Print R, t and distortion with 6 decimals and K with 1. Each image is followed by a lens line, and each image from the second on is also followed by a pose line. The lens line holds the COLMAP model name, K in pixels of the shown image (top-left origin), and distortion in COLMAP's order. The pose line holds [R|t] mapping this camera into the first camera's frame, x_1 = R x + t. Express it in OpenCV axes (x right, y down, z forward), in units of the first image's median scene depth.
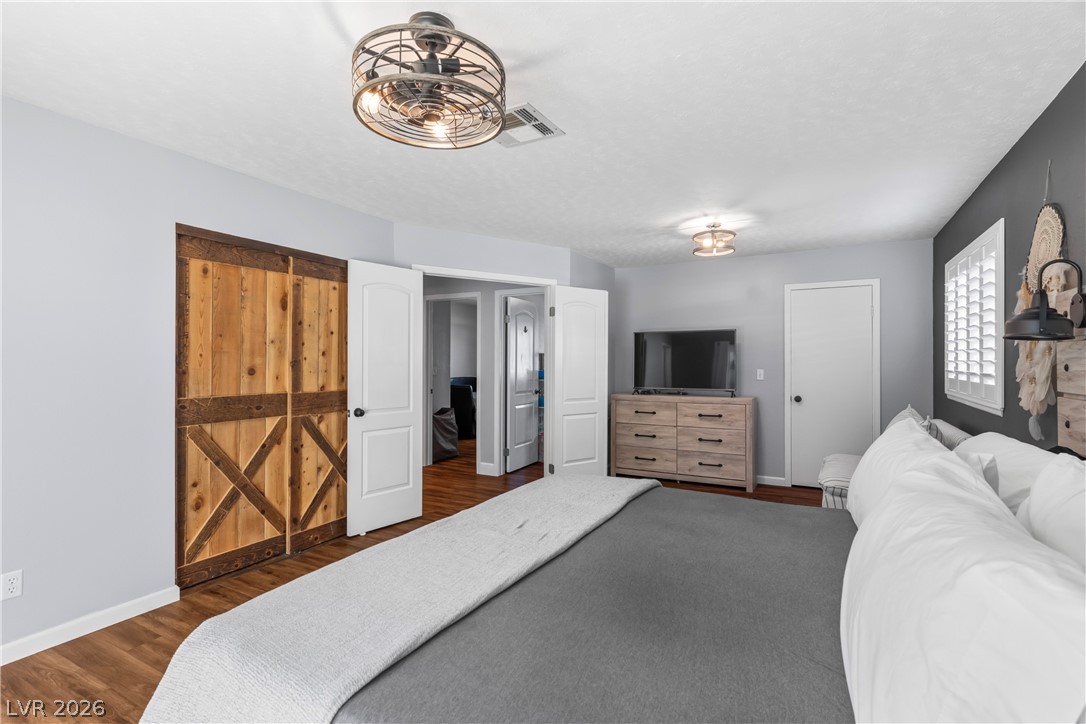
lens RADIAL K [[511.6, 0, 545.6], [0, 511.6, 358.6], [0, 0, 1]] dist [-0.001131, 0.000195]
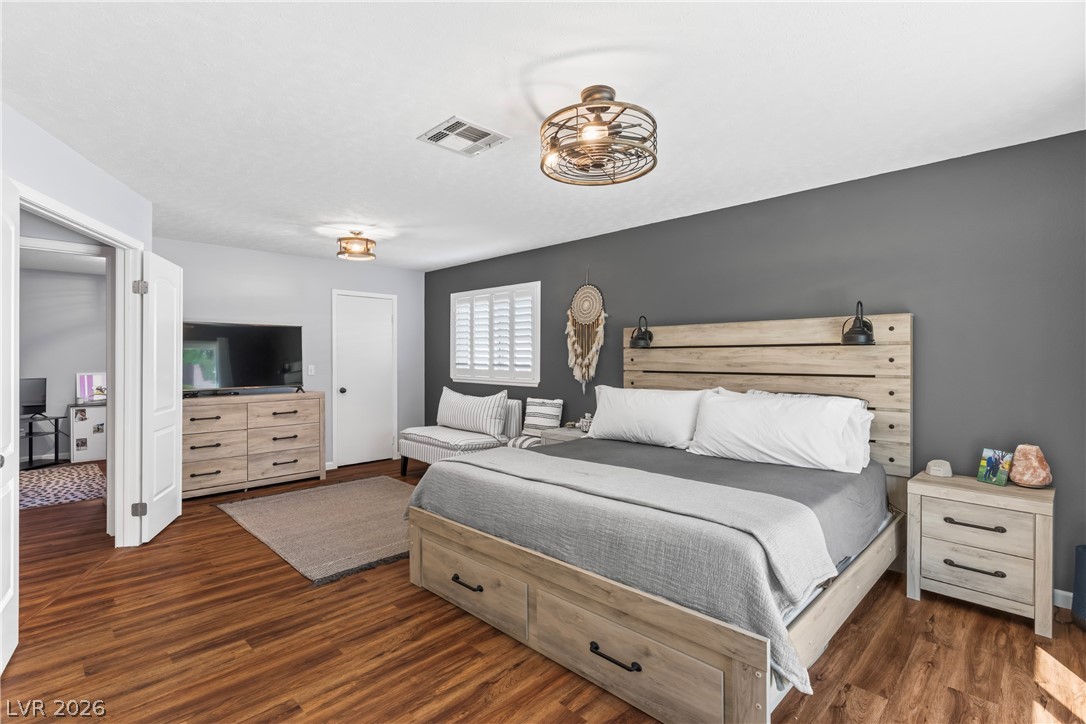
lens RADIAL K [[511.6, 0, 545.6], [0, 511.6, 358.6], [0, 0, 1]] dist [-0.001131, 0.000195]
pose [[0.267476, -0.000521, 0.963564, -0.490615], [-0.002533, 0.999996, 0.001244, 0.004716], [-0.963561, -0.002774, 0.267474, 0.253266]]
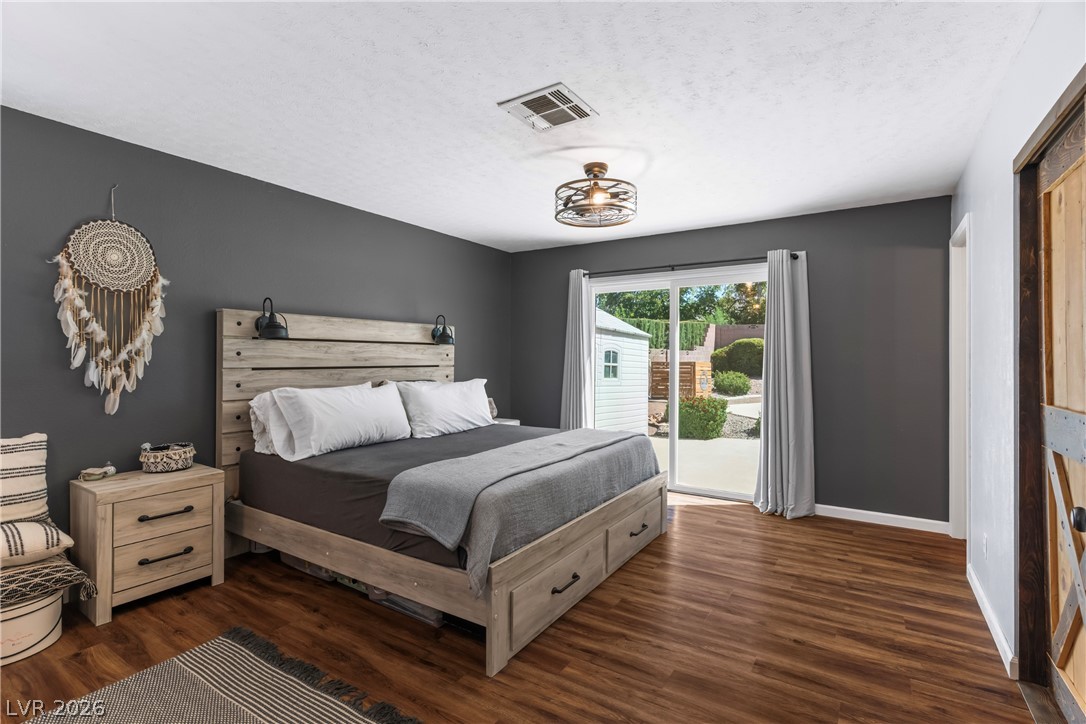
lens RADIAL K [[511.6, 0, 545.6], [0, 511.6, 358.6], [0, 0, 1]] dist [-0.001131, 0.000195]
pose [[-0.997917, -0.003457, 0.064415, -0.055554], [-0.003524, 0.999993, -0.000924, 0.012429], [-0.064411, -0.001149, -0.997923, 0.921859]]
